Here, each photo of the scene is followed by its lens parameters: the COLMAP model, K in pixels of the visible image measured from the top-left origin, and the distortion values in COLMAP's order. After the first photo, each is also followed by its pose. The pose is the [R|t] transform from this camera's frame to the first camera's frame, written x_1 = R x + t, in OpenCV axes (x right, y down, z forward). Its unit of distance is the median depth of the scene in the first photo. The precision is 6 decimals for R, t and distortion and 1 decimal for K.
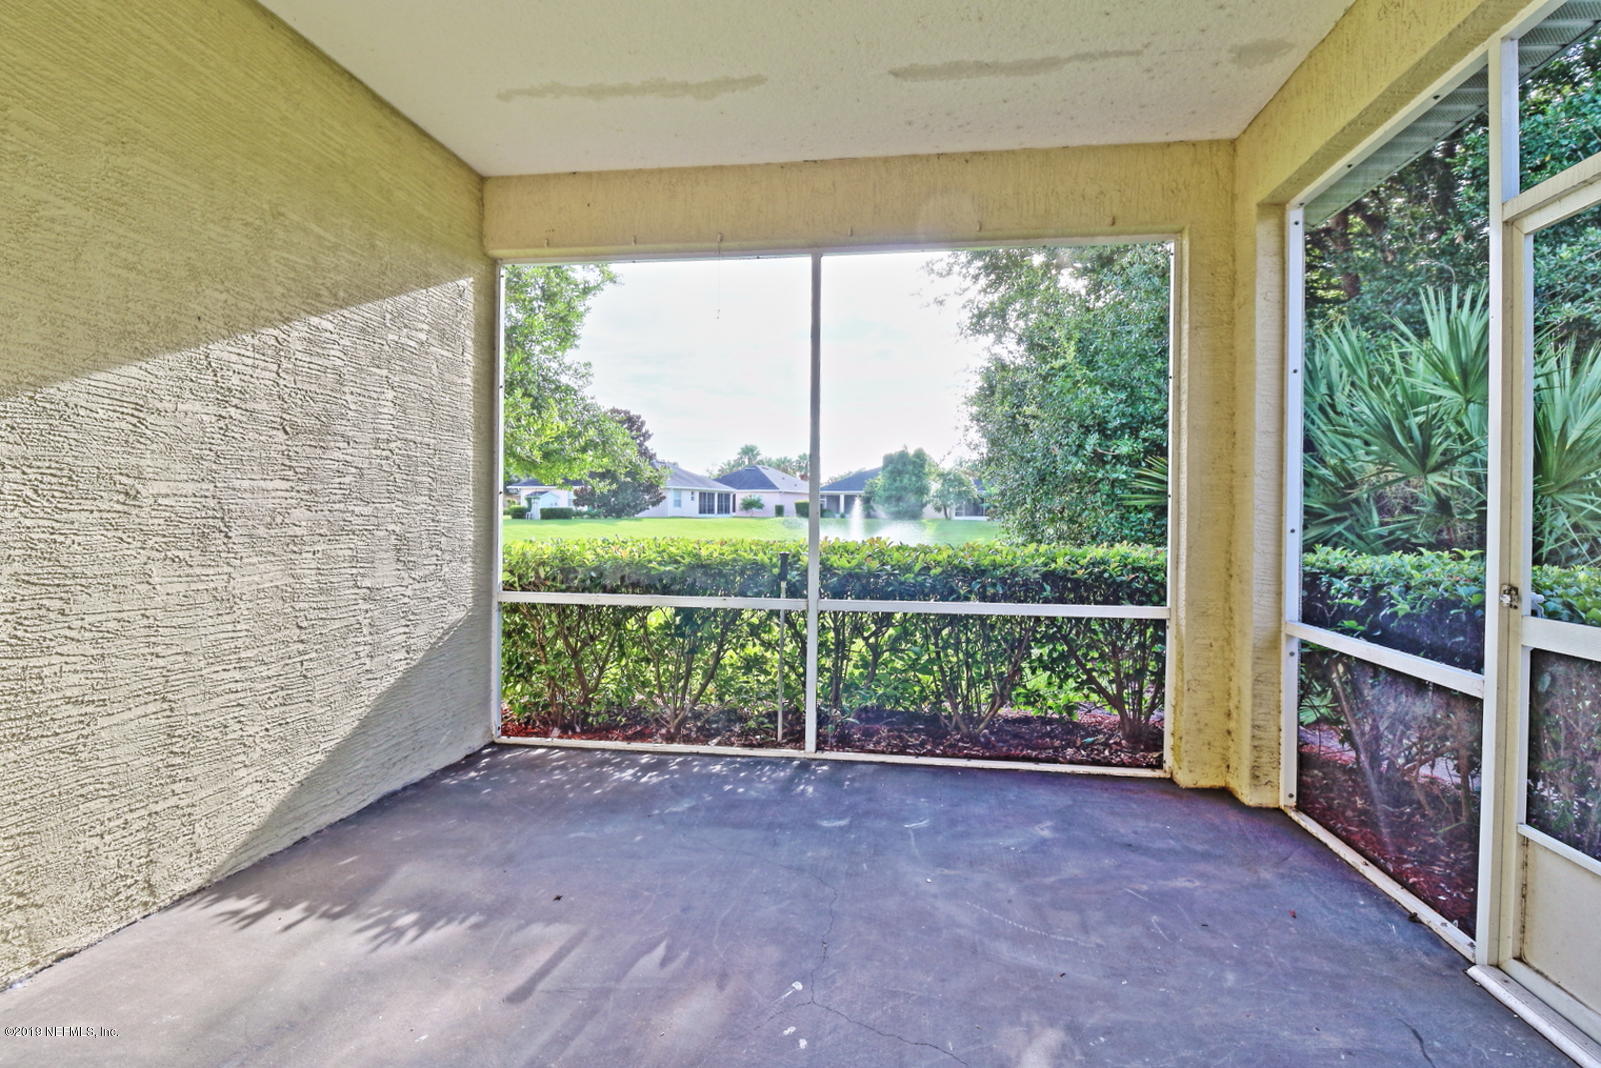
lens RADIAL K [[758.4, 0, 800.1], [0, 758.4, 533.4], [0, 0, 1]] dist [-0.017334, -0.004254]
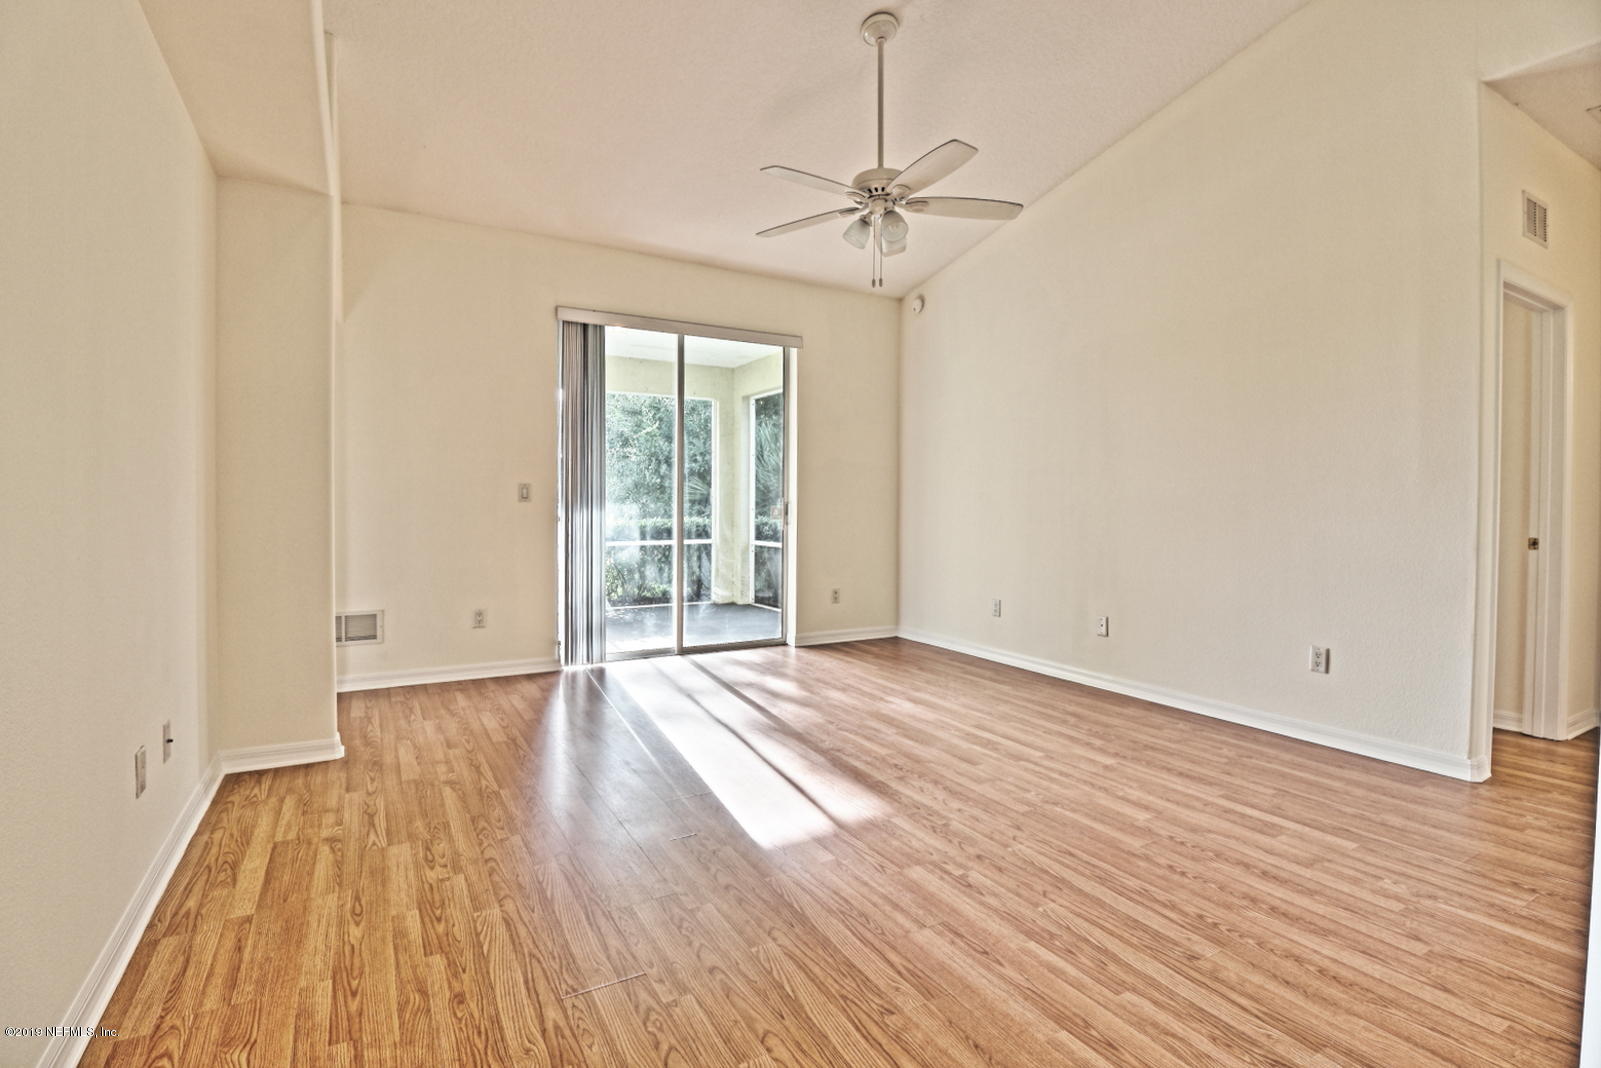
lens RADIAL K [[758.4, 0, 799.4], [0, 758.4, 535.8], [0, 0, 1]] dist [-0.017334, -0.004254]
pose [[0.799647, -0.032761, 0.599576, -0.976417], [0.007151, 0.998959, 0.045046, -0.036105], [-0.600428, -0.031733, 0.799049, -1.480635]]
